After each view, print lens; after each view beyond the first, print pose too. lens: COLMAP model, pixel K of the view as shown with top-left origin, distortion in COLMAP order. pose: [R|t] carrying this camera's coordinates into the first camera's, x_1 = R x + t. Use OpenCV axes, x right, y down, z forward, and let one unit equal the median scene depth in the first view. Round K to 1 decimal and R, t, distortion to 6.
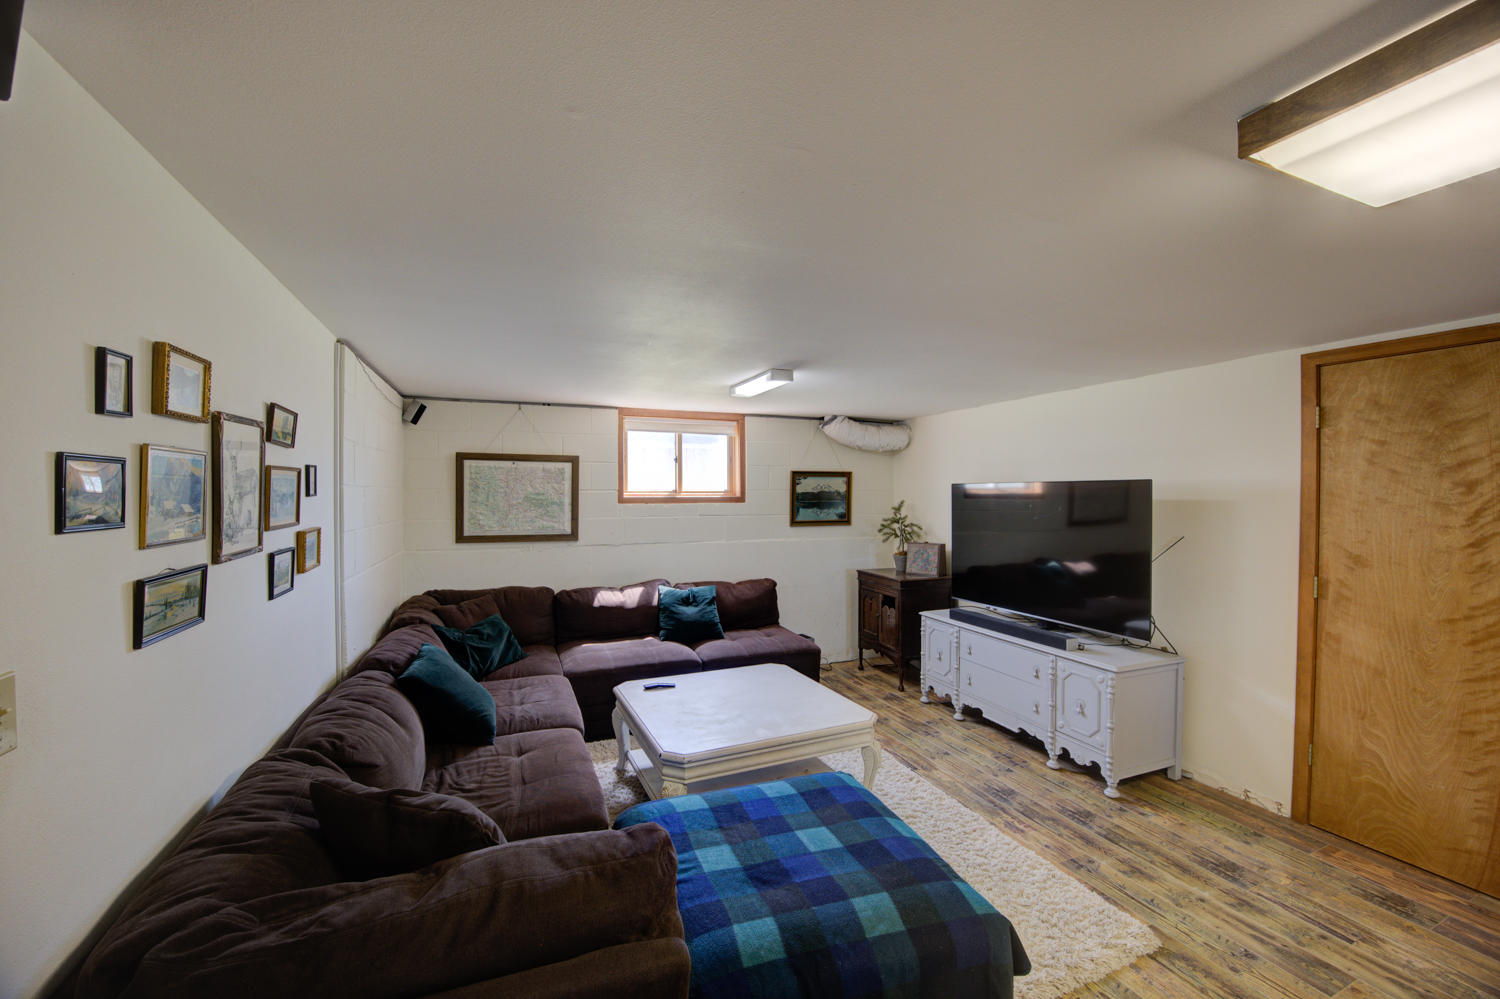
lens RADIAL K [[597.9, 0, 743.5], [0, 597.9, 497.0], [0, 0, 1]] dist [-0.034138, 0.000389]
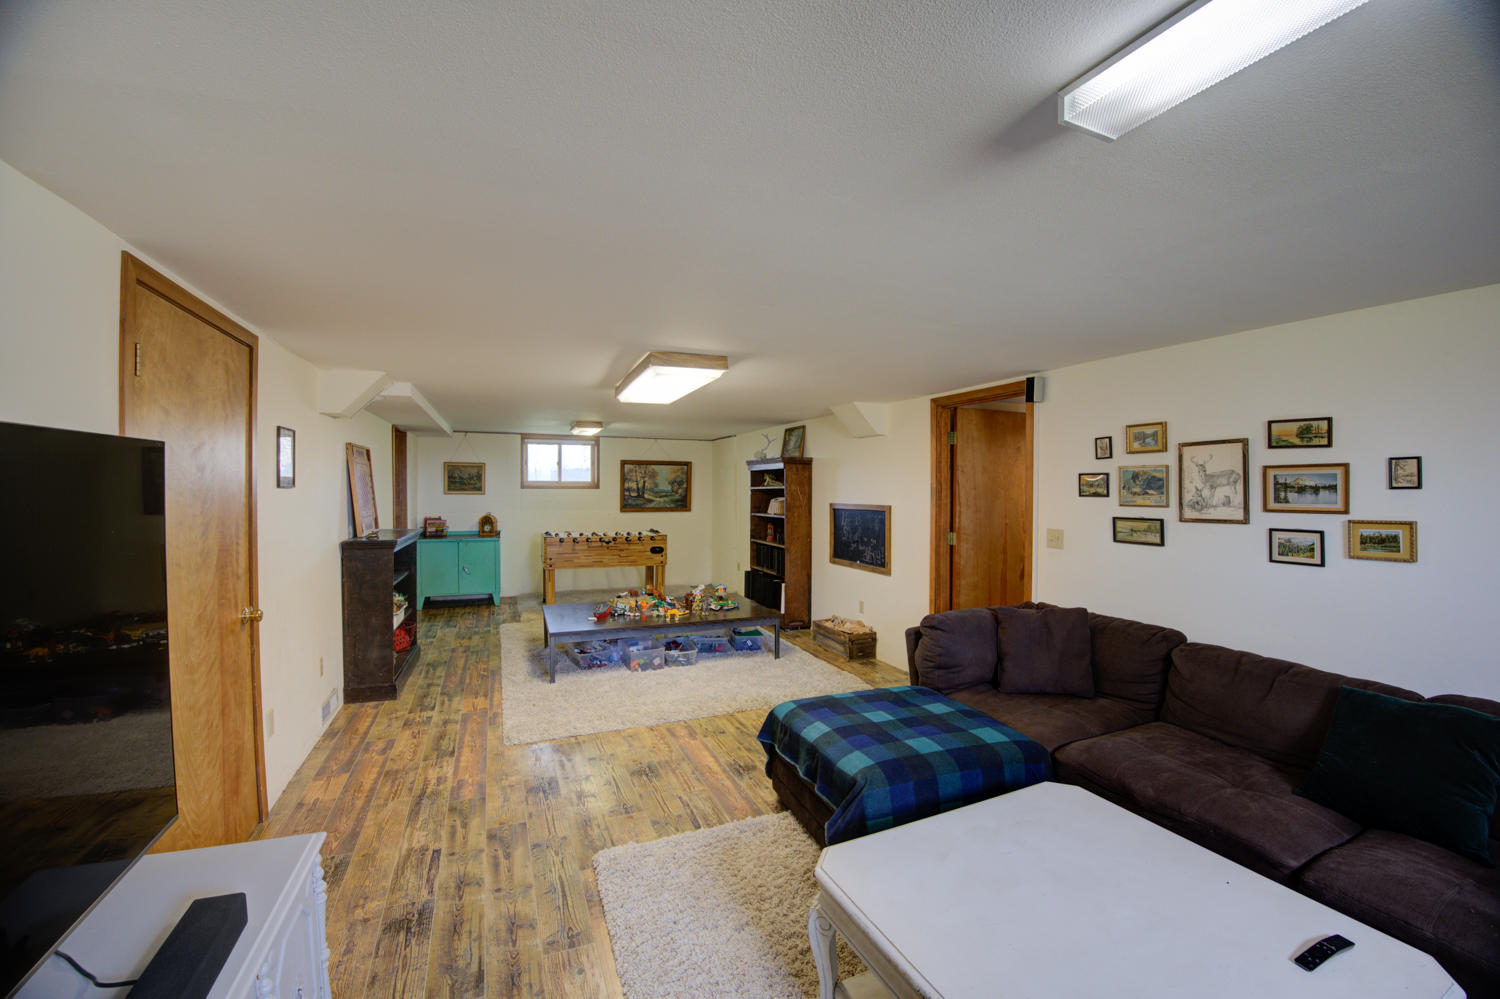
lens RADIAL K [[597.9, 0, 743.5], [0, 597.9, 497.0], [0, 0, 1]] dist [-0.034138, 0.000389]
pose [[-0.999982, -0.005898, 0.001211, 0.248233], [-0.005860, 0.999561, 0.029044, -0.008422], [-0.001382, 0.029037, -0.999577, 1.324060]]
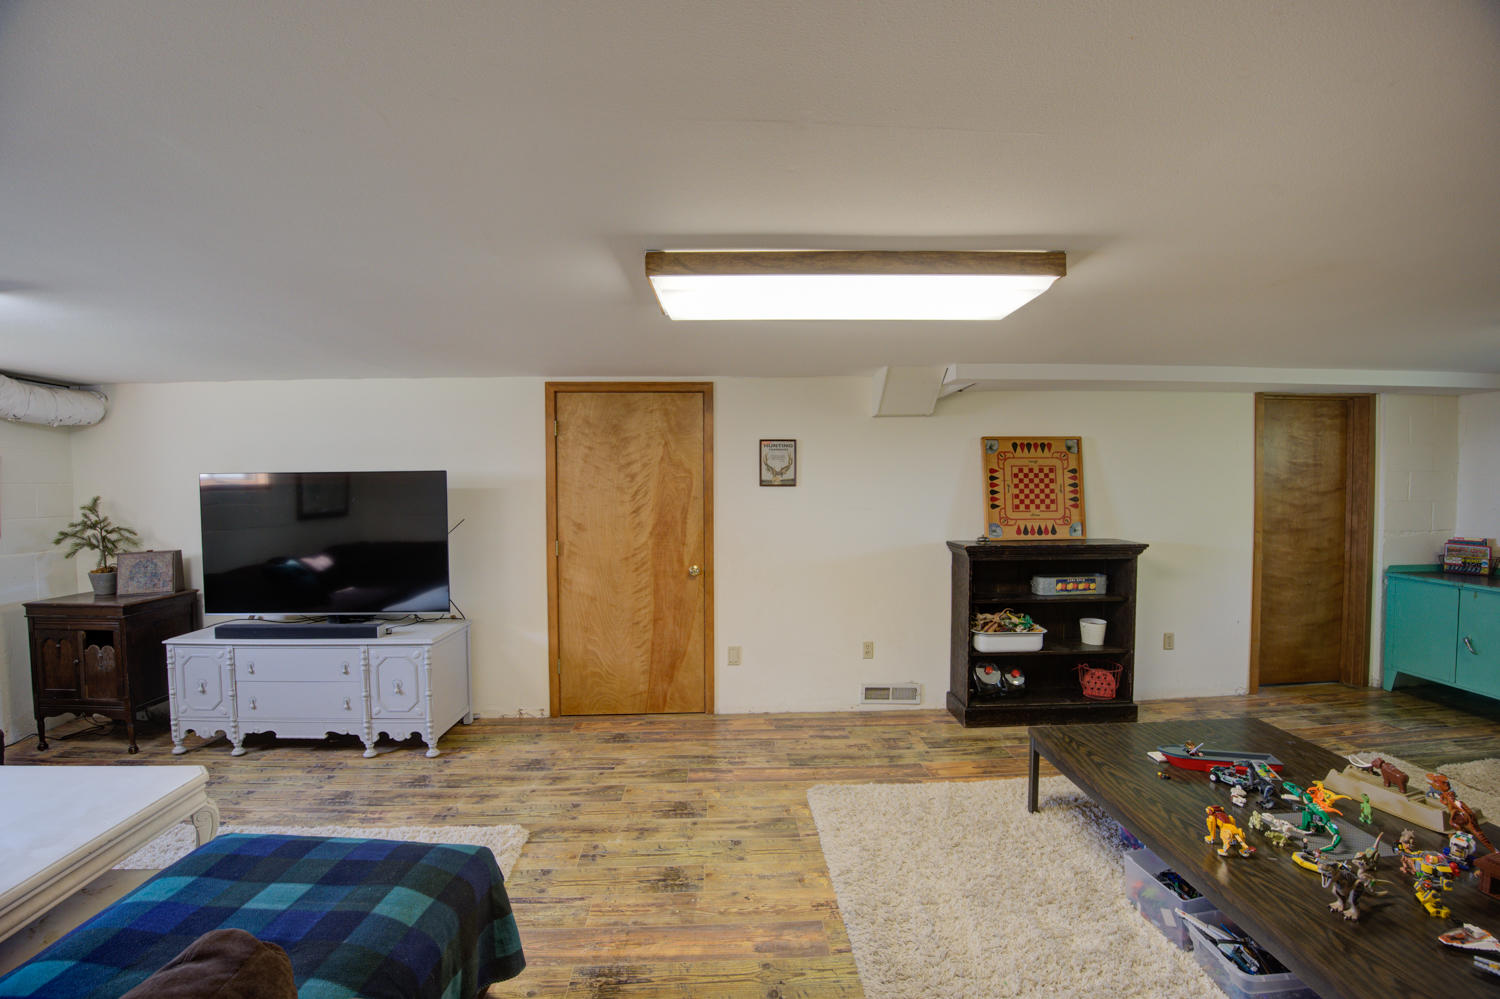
lens RADIAL K [[621.2, 0, 747.0], [0, 621.2, 497.9], [0, 0, 1]] dist [-0.045970, -0.000075]
pose [[0.327061, -0.028626, 0.944569, -0.229666], [0.014280, 0.999577, 0.025348, 0.000941], [-0.944895, 0.005198, 0.327332, 0.050421]]
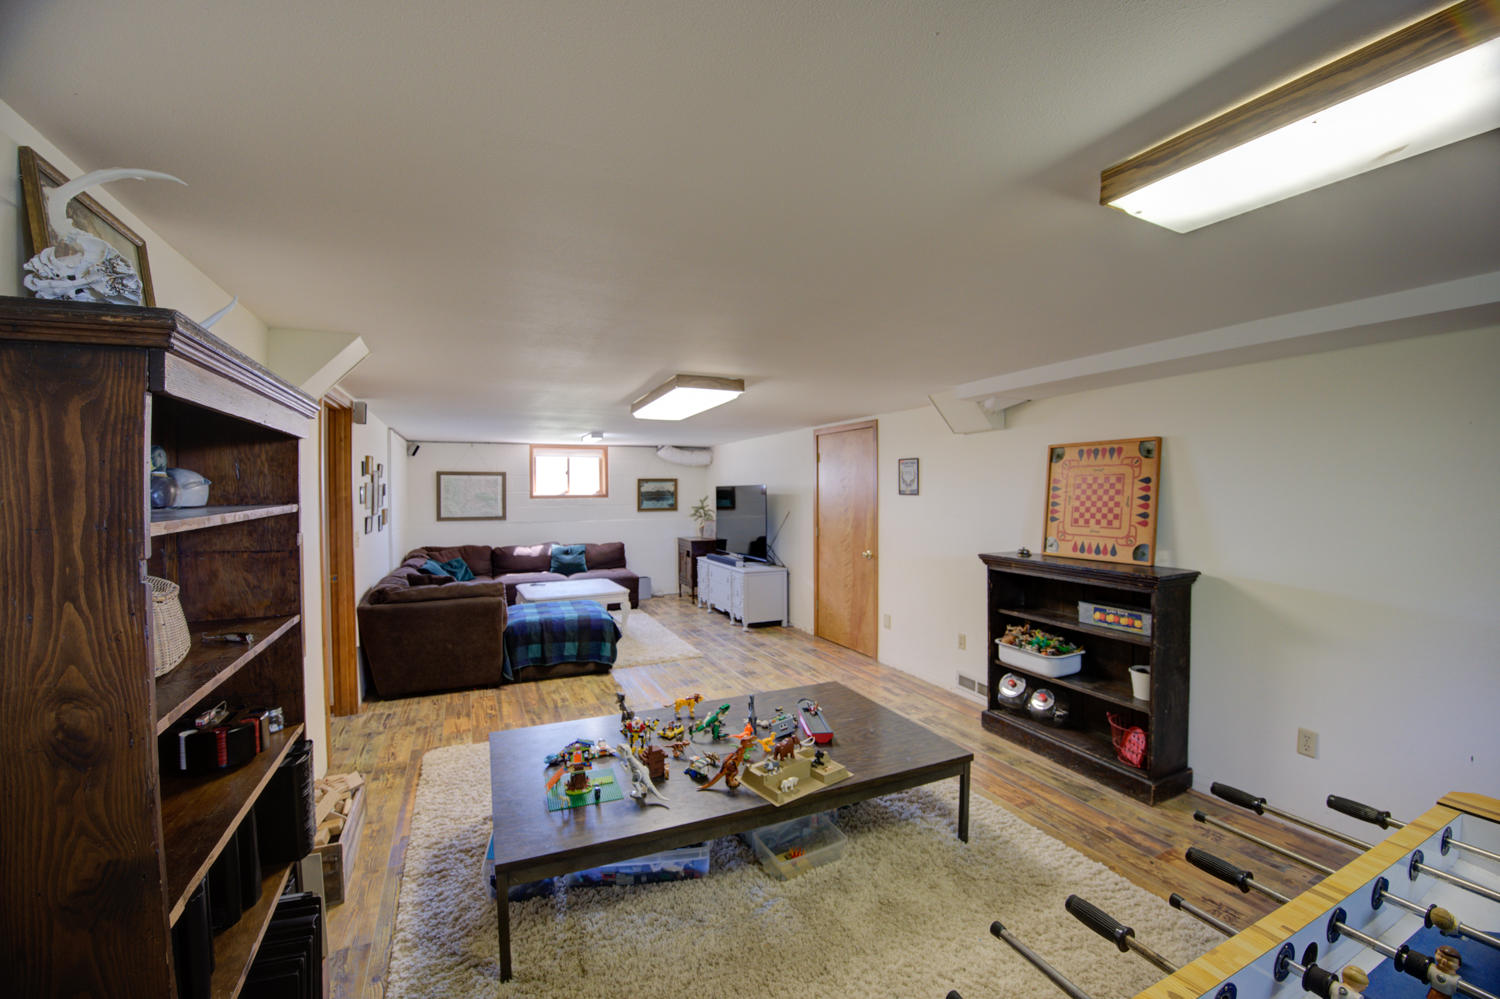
lens RADIAL K [[621.2, 0, 747.0], [0, 621.2, 497.9], [0, 0, 1]] dist [-0.045970, -0.000075]
pose [[0.999104, -0.008411, 0.041467, 0.491145], [0.008200, 0.999953, 0.005262, 0.005800], [-0.041510, -0.004918, 0.999126, -1.165777]]
